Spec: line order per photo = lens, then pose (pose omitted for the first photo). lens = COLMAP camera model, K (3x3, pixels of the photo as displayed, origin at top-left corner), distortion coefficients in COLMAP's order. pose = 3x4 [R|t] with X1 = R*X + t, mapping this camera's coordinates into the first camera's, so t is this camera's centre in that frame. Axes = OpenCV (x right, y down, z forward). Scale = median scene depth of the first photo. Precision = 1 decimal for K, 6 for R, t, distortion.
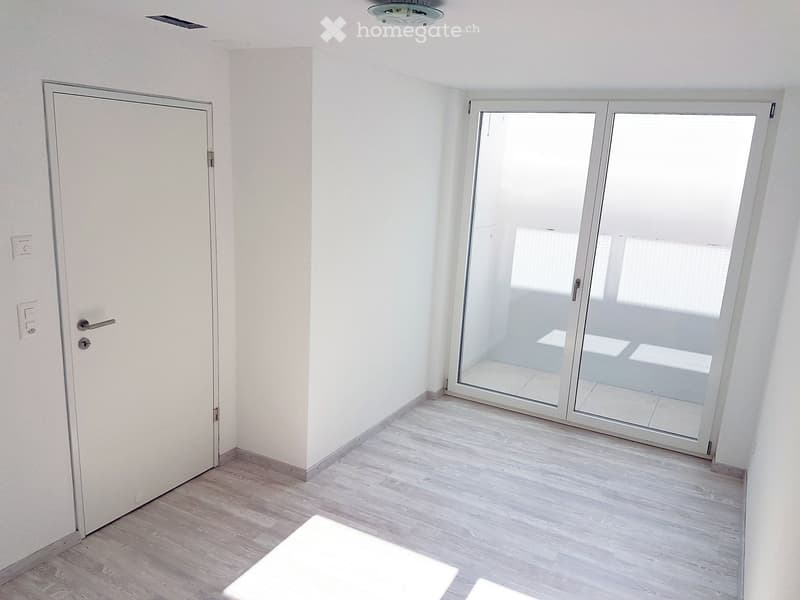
lens RADIAL K [[625.2, 0, 395.5], [0, 625.2, 295.4], [0, 0, 1]] dist [0.207020, -0.327679]
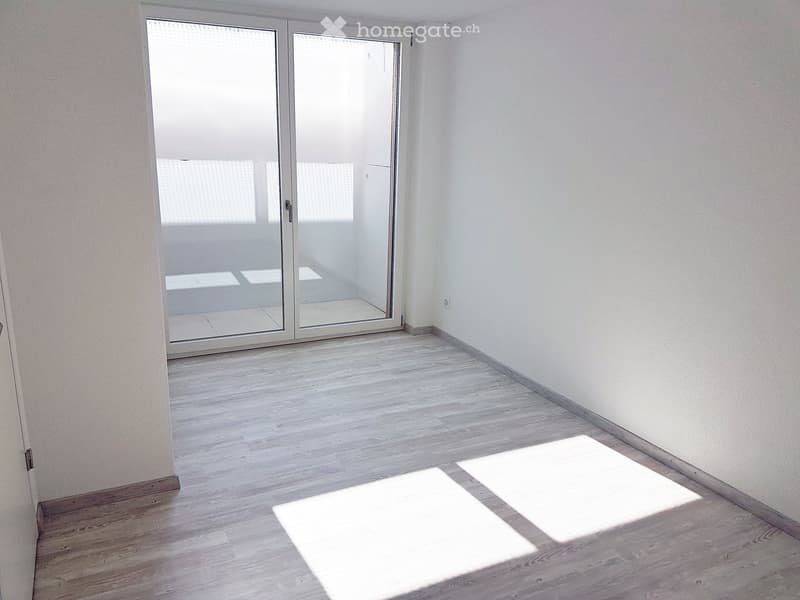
lens RADIAL K [[625.2, 0, 395.5], [0, 625.2, 295.4], [0, 0, 1]] dist [0.207020, -0.327679]
pose [[0.578635, -0.238449, 0.779951, -0.502201], [0.180483, 0.970034, 0.162663, -0.014140], [-0.795366, 0.046645, 0.604332, 0.284149]]
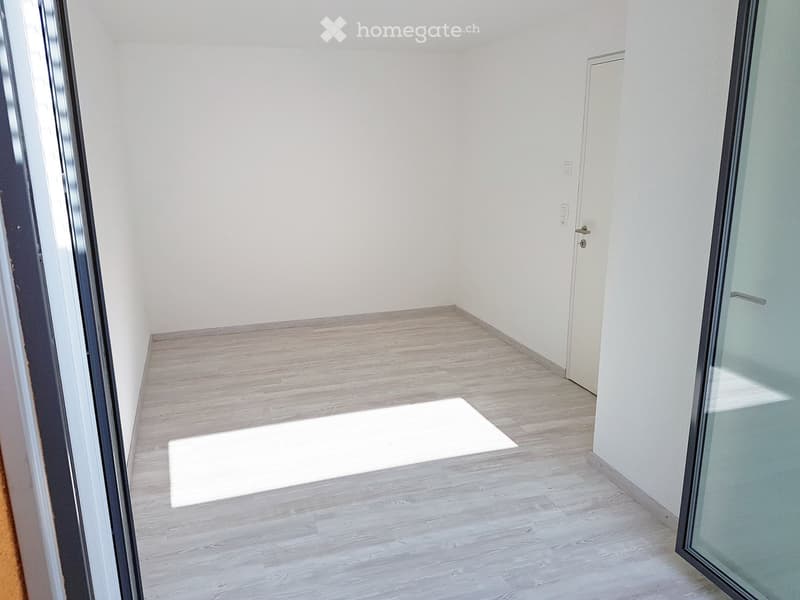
lens RADIAL K [[625.2, 0, 395.5], [0, 625.2, 295.4], [0, 0, 1]] dist [0.207020, -0.327679]
pose [[-0.689918, 0.128084, -0.712465, 0.596145], [-0.170469, 0.927795, 0.331870, -0.156077], [0.703529, 0.350416, -0.618268, 1.184268]]
